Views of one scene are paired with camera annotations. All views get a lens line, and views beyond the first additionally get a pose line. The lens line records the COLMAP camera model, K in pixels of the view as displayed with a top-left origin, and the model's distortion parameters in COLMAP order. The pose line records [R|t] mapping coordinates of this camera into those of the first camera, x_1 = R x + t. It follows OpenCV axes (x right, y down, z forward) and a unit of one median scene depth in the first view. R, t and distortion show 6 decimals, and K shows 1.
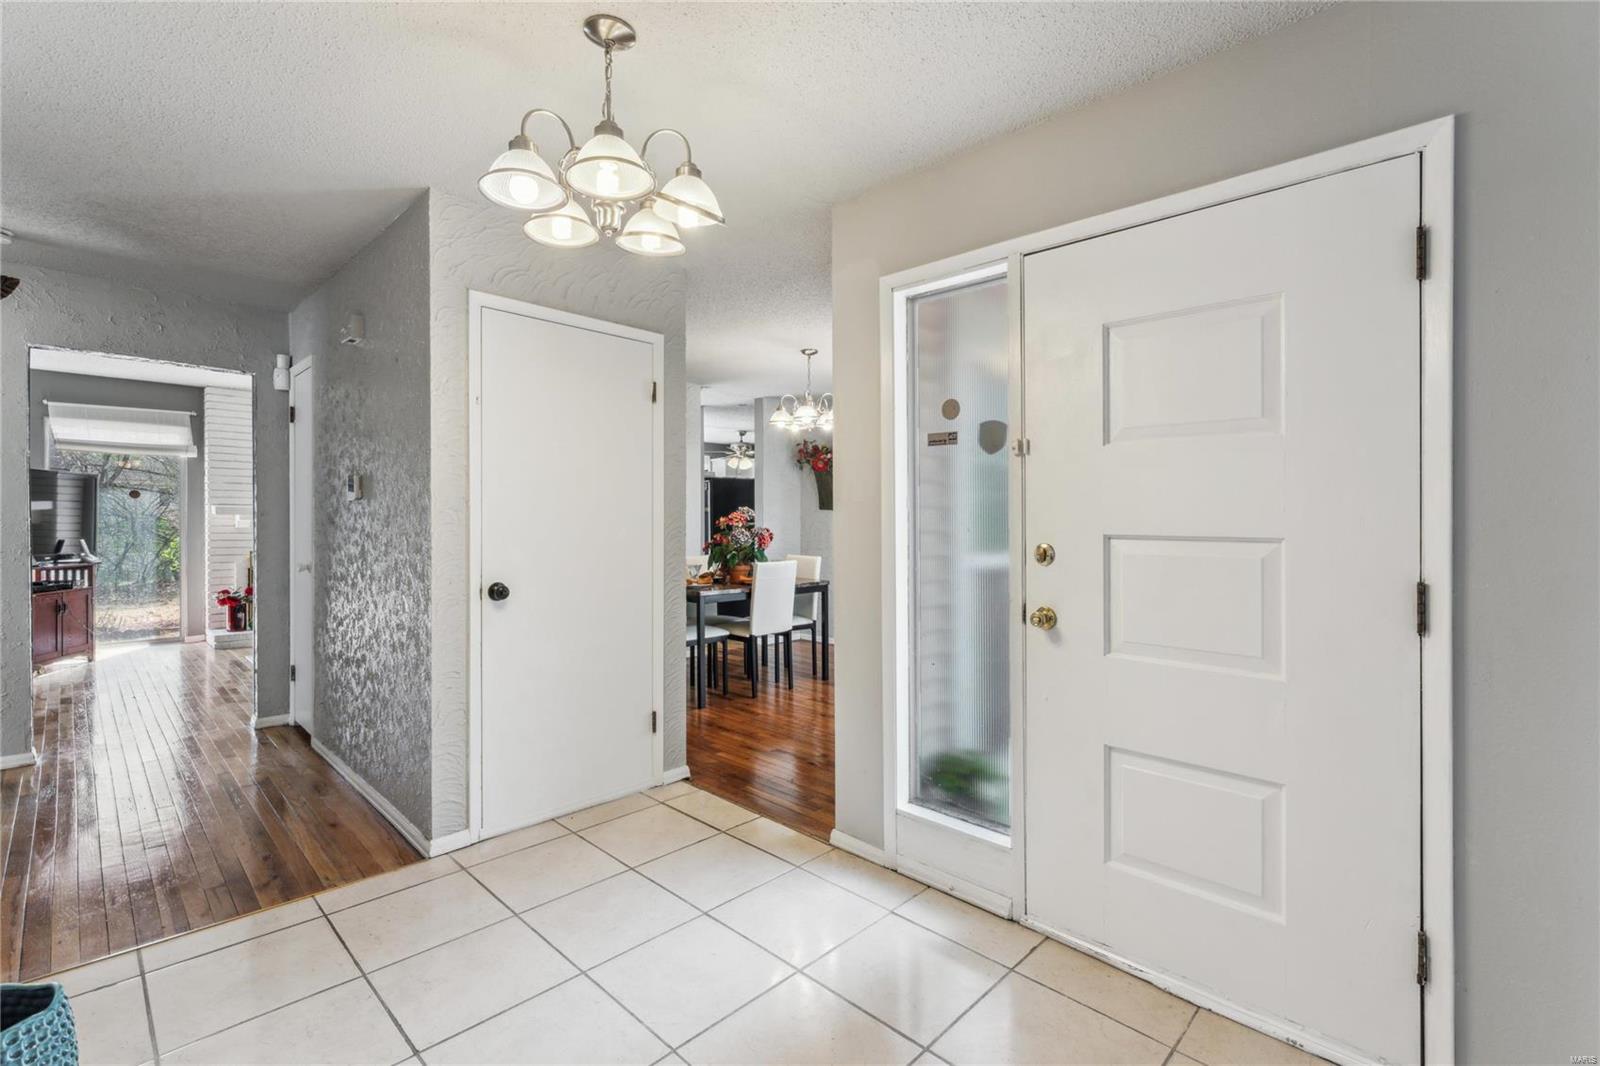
lens RADIAL K [[711.7, 0, 797.0], [0, 711.7, 523.3], [0, 0, 1]] dist [-0.003119, 0.000564]
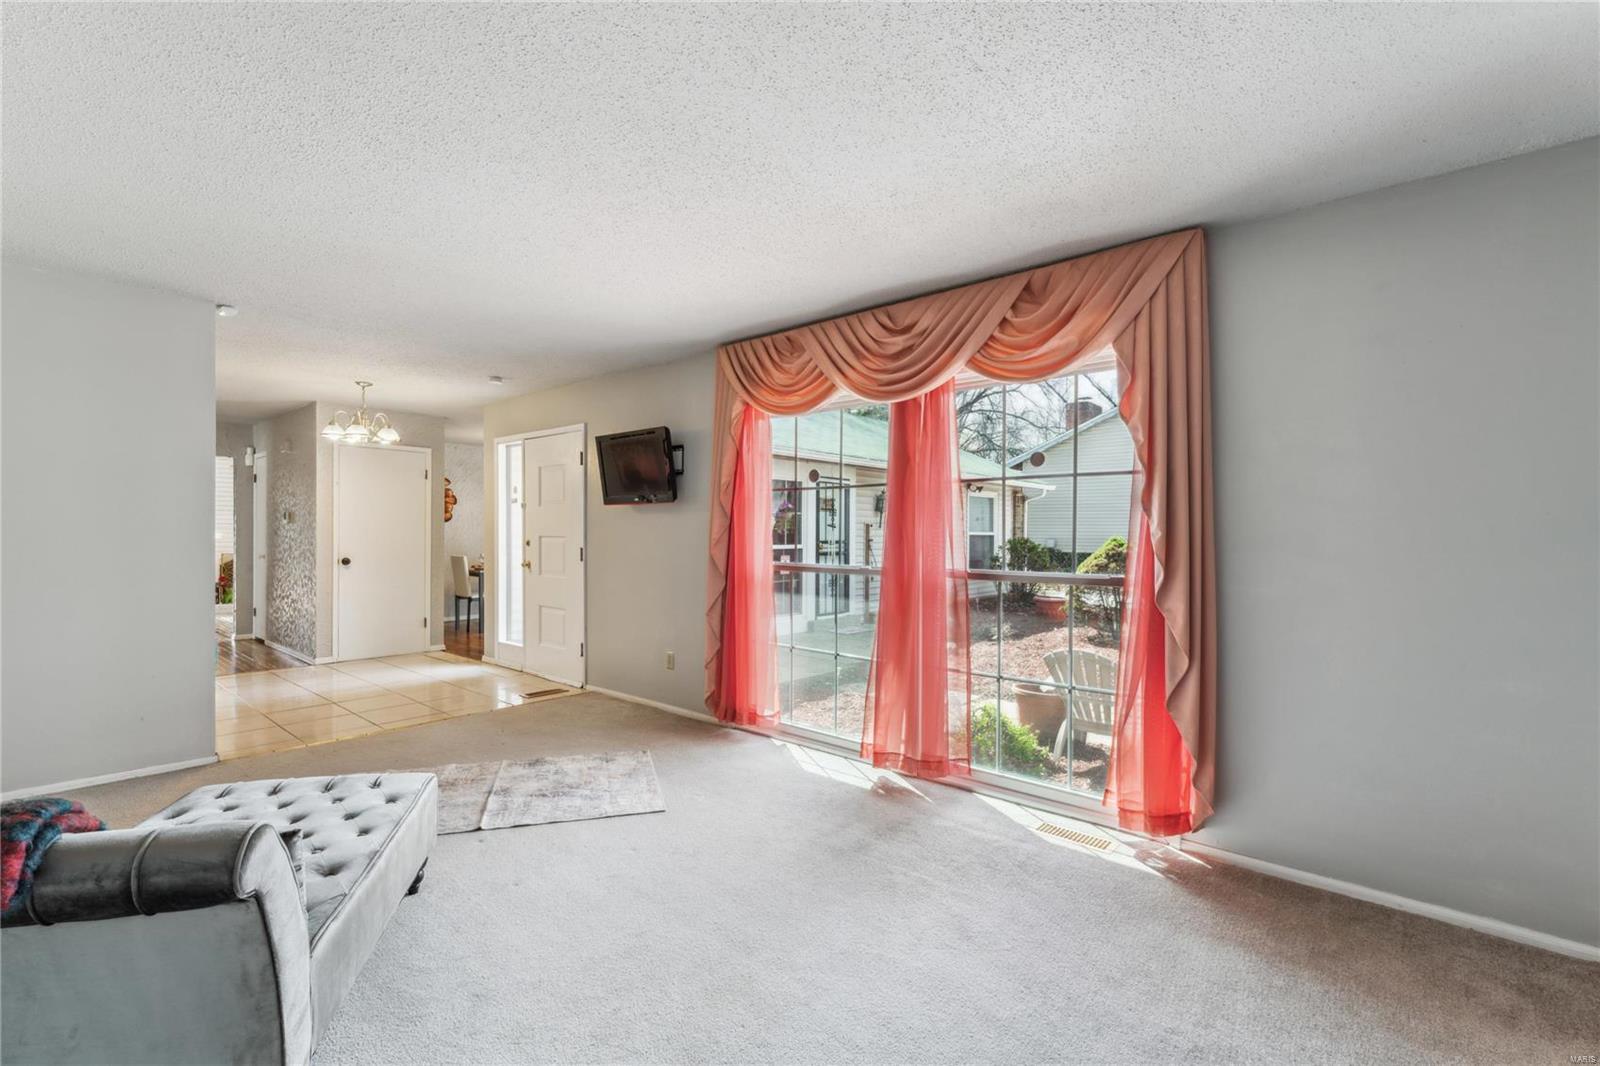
lens RADIAL K [[711.7, 0, 806.6], [0, 711.7, 531.6], [0, 0, 1]] dist [-0.003119, 0.000564]
pose [[0.998295, -0.001597, 0.058351, 0.762902], [0.002020, 0.999972, -0.007187, 0.010807], [-0.058337, 0.007292, 0.998270, -1.148450]]
